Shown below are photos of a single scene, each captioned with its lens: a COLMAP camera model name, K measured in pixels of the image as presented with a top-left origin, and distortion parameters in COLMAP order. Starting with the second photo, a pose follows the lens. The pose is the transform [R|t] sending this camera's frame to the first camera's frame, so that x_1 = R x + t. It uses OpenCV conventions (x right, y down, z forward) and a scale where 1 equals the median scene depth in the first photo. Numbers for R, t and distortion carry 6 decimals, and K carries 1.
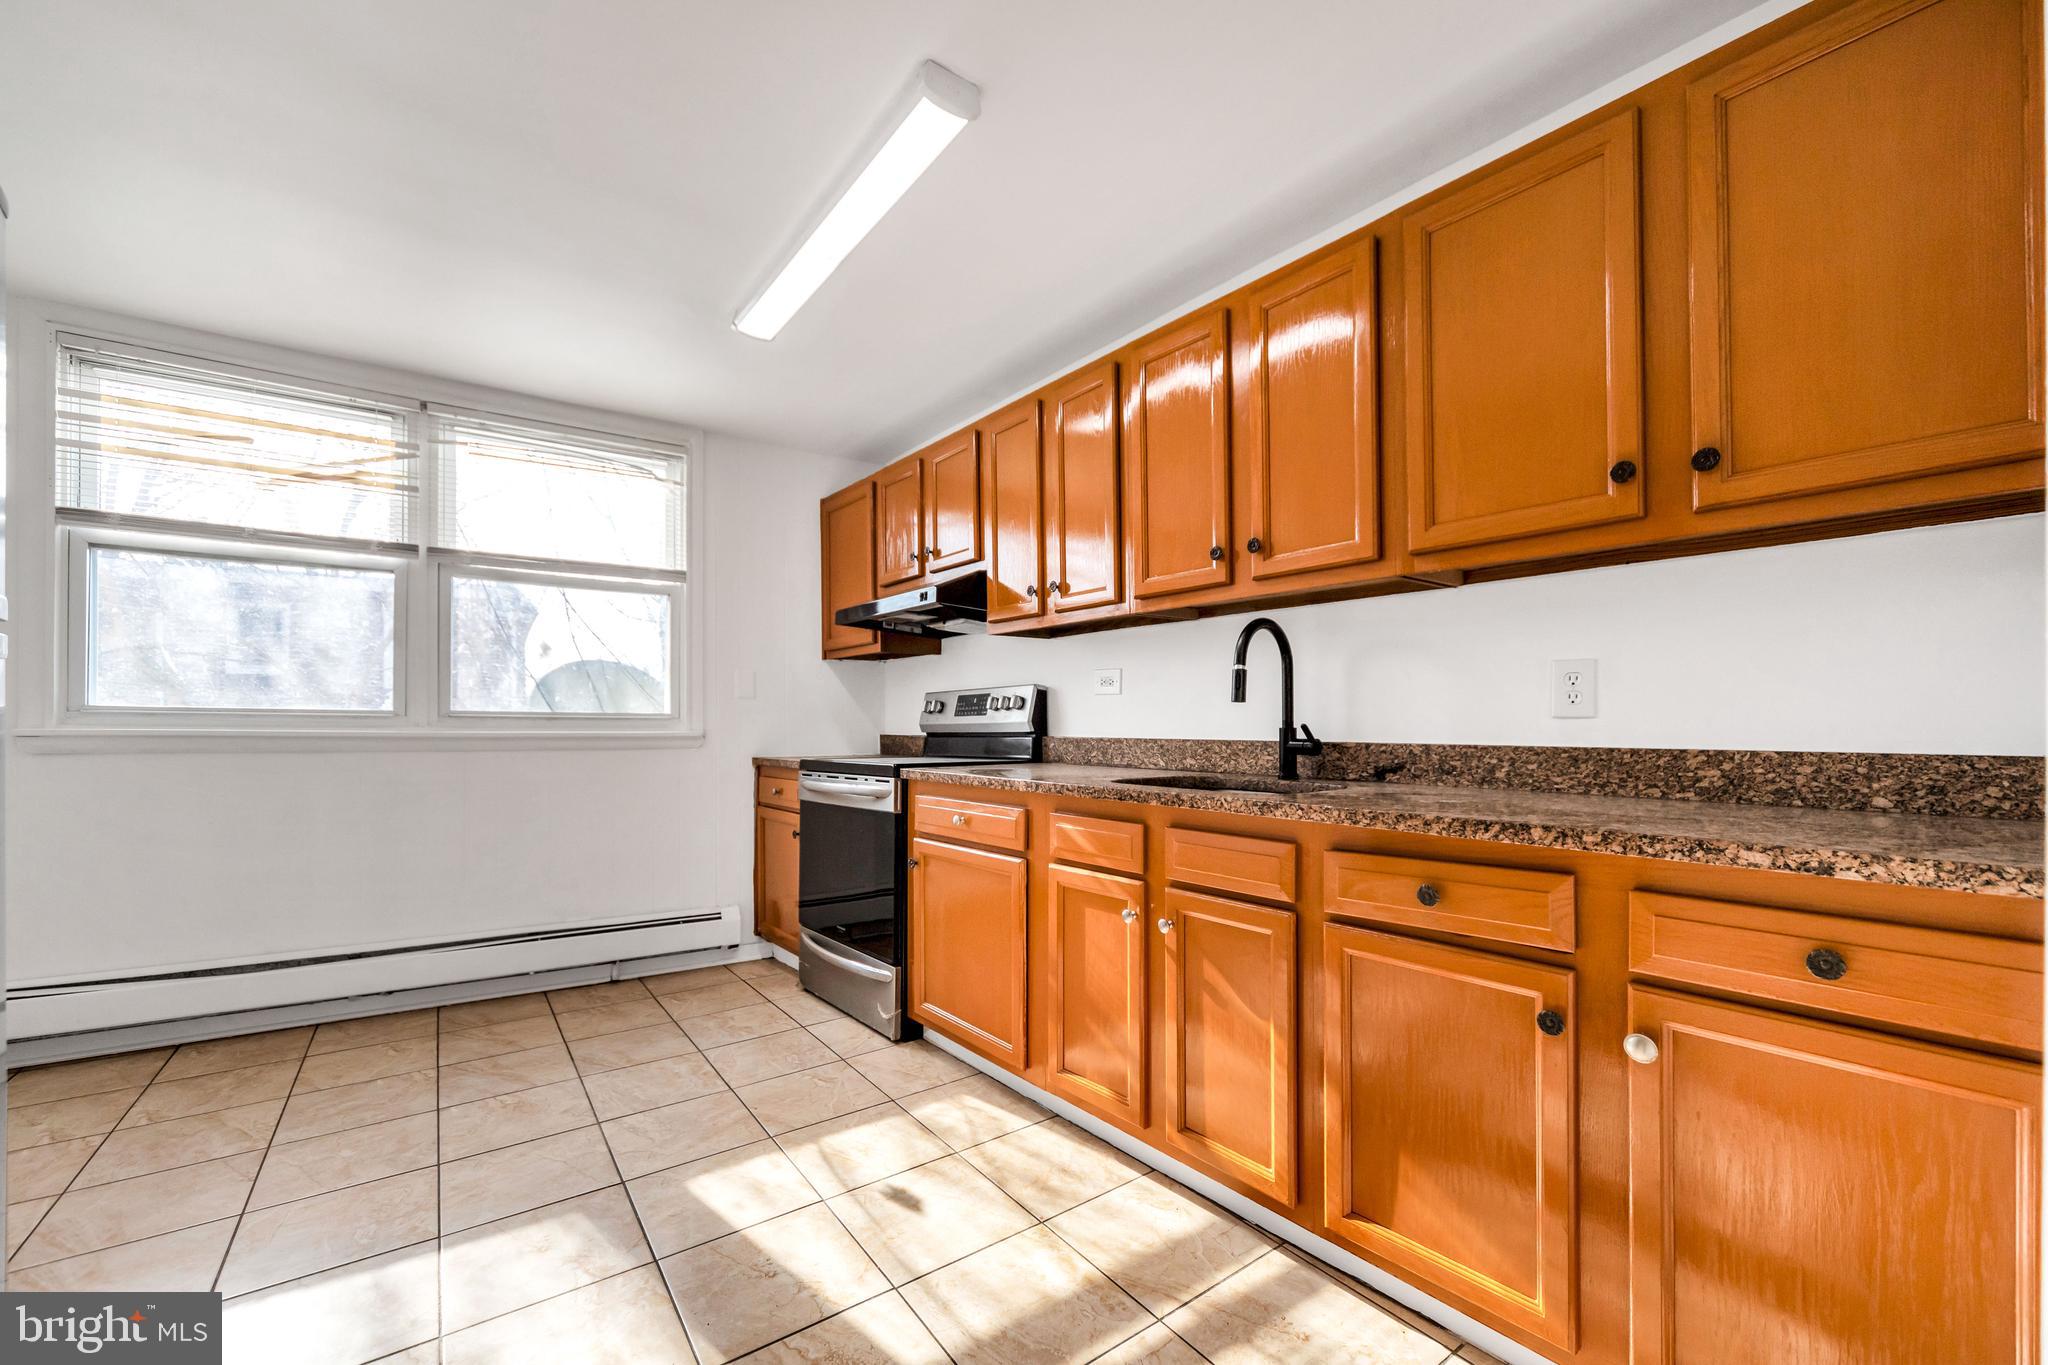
lens RADIAL K [[816.1, 0, 1025.5], [0, 816.1, 716.1], [0, 0, 1]] dist [-0.000692, -0.000151]
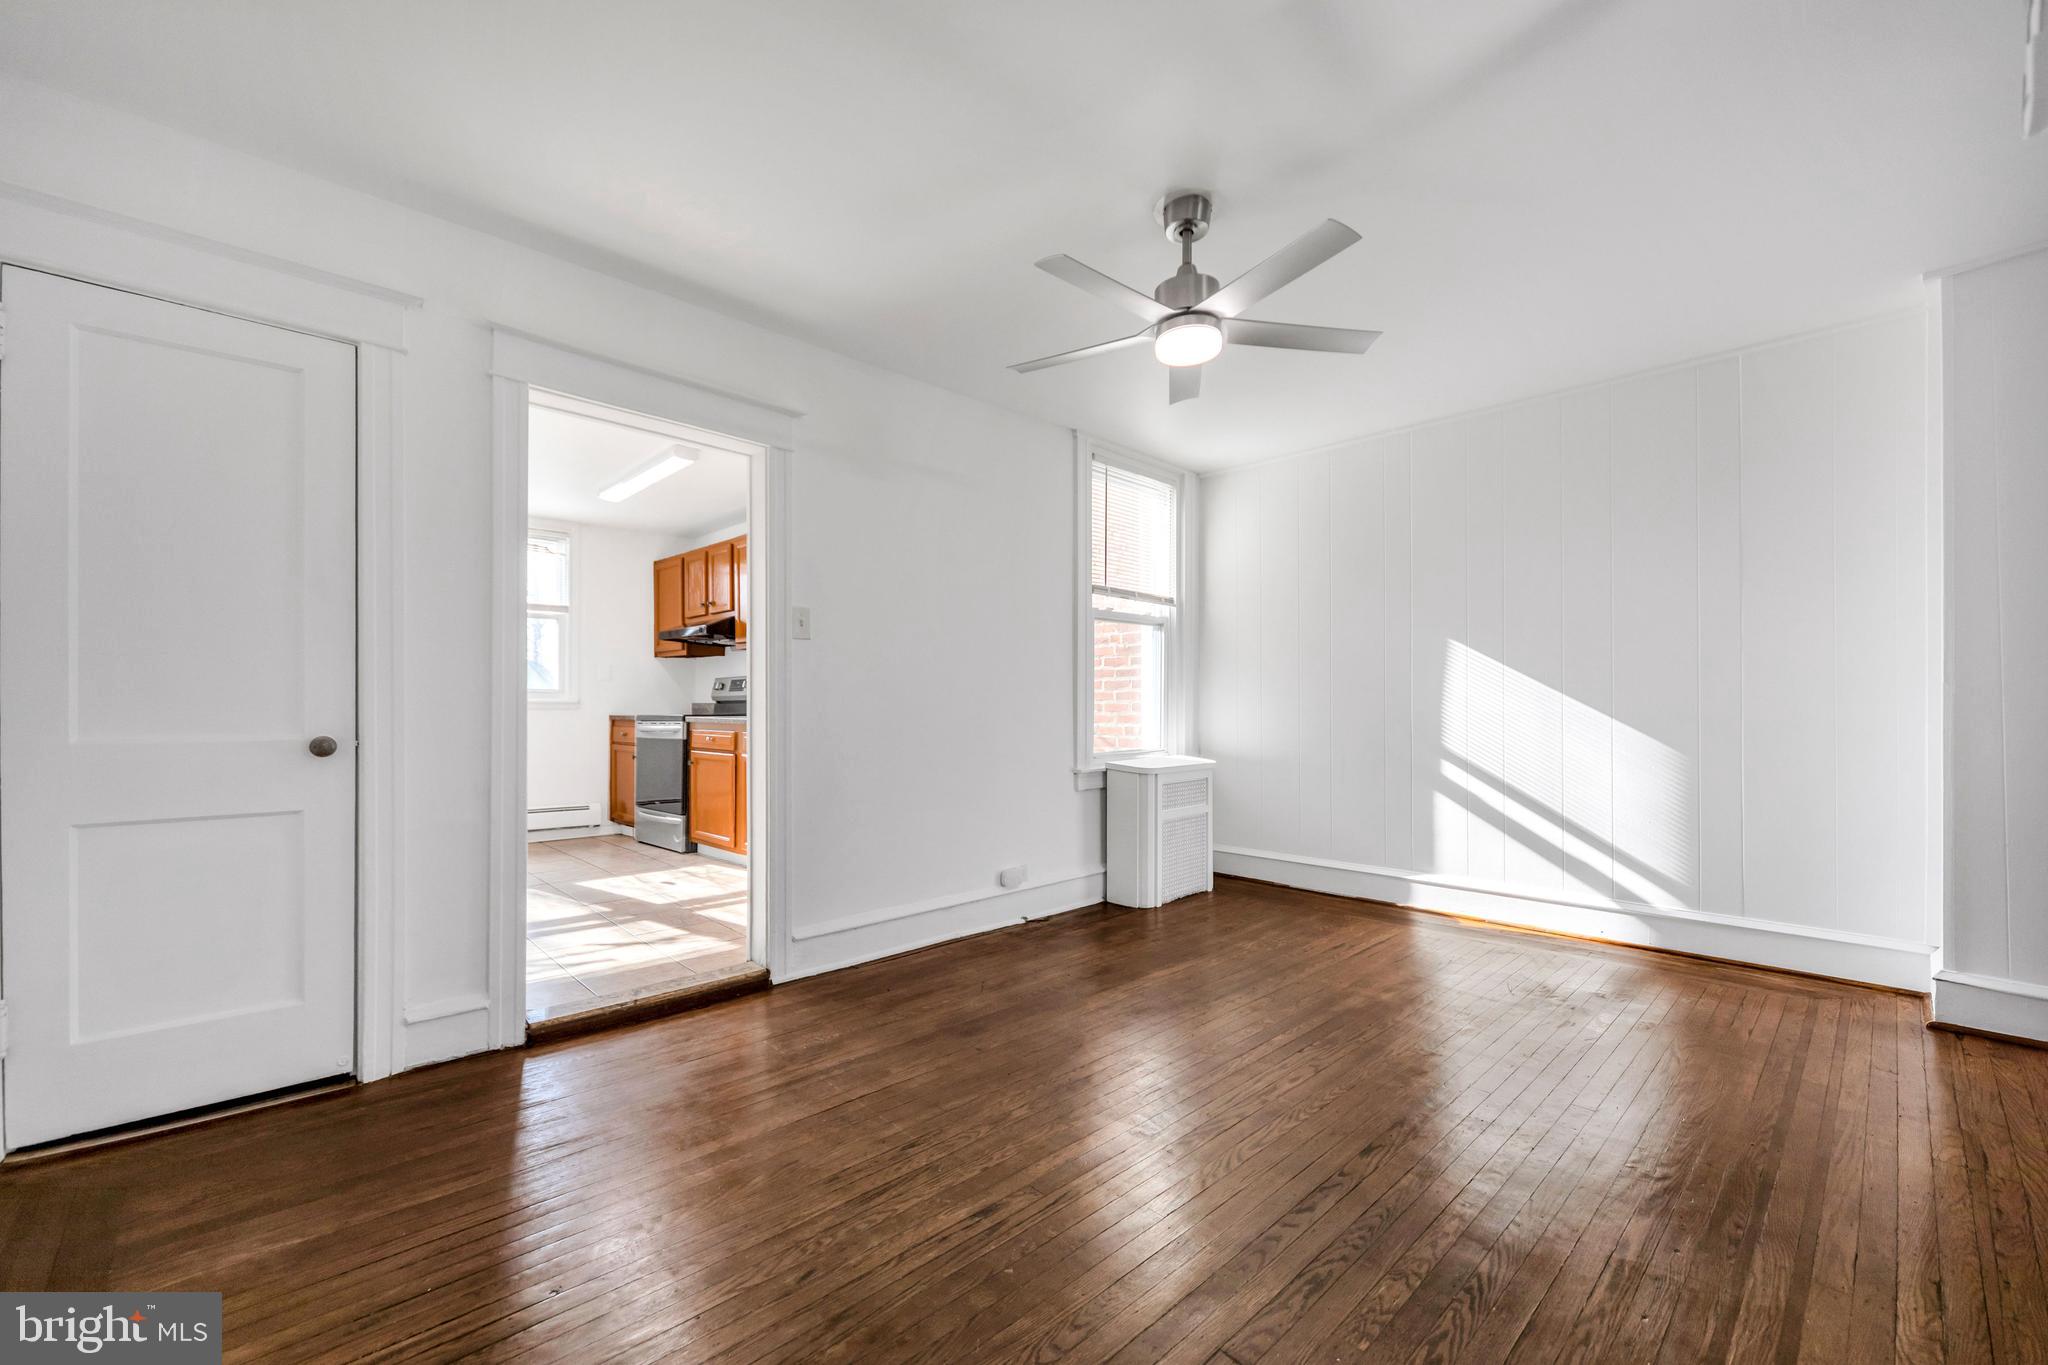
lens RADIAL K [[799.9, 0, 1017.8], [0, 799.9, 699.0], [0, 0, 1]] dist [0.001408, 0.000010]
pose [[0.990483, 0.003591, 0.137588, 0.358958], [-0.003919, 0.999990, 0.002115, 0.012103], [-0.137579, -0.002634, 0.990487, -0.990071]]
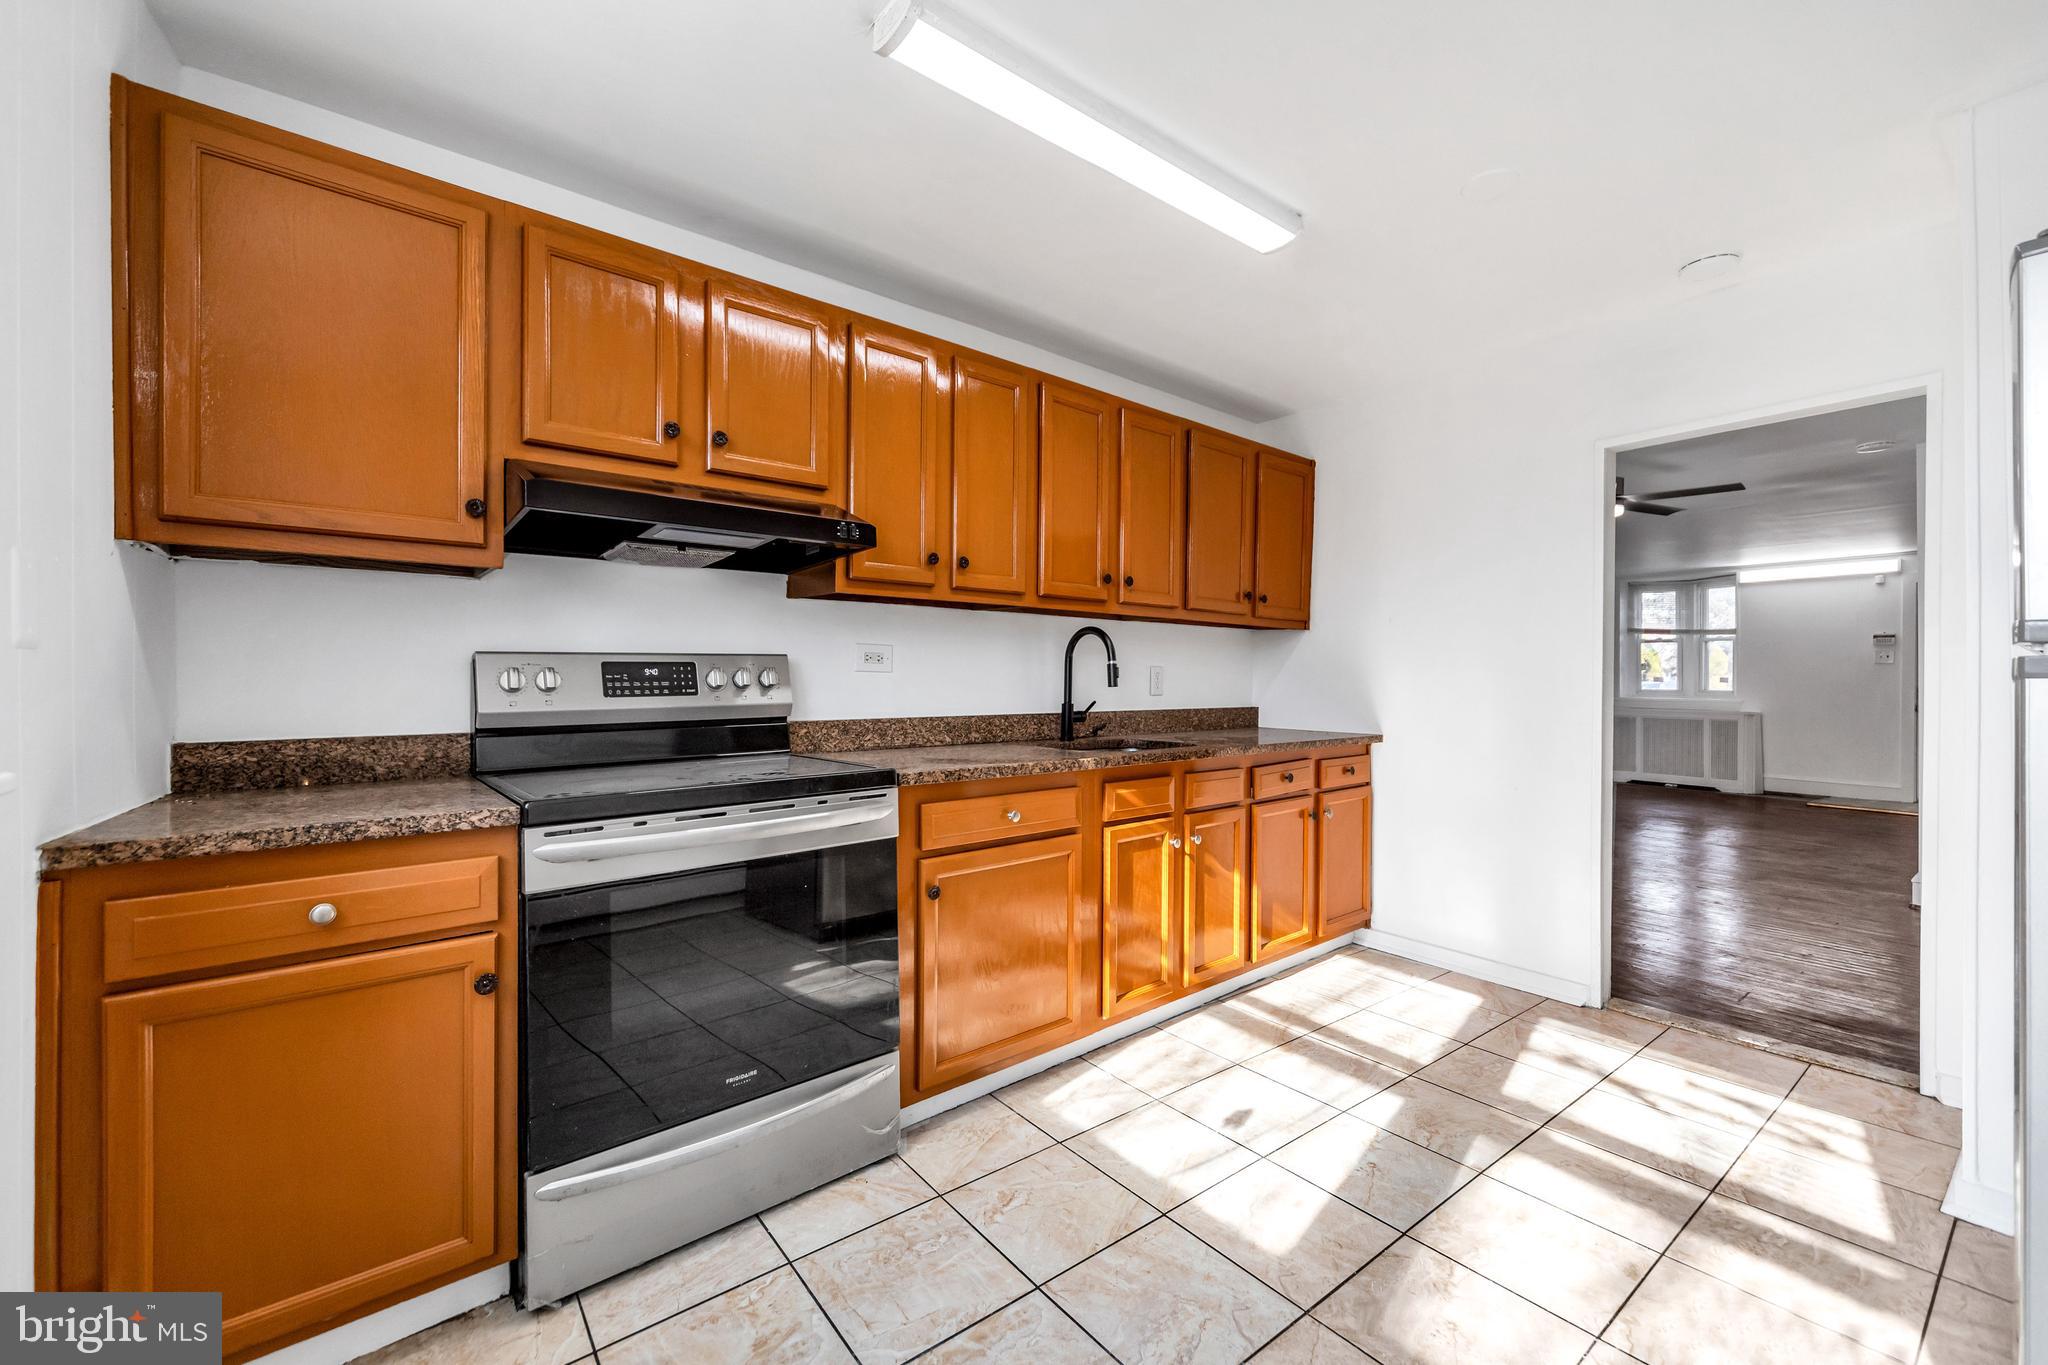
lens RADIAL K [[839.4, 0, 1024.0], [0, 839.4, 682.5], [0, 0, 1]] dist [0.000630, 0.000040]
pose [[-0.038430, -0.003660, 0.999255, -0.839771], [-0.012897, 0.999912, 0.003166, -0.019083], [-0.999178, -0.012765, -0.038474, 0.857344]]
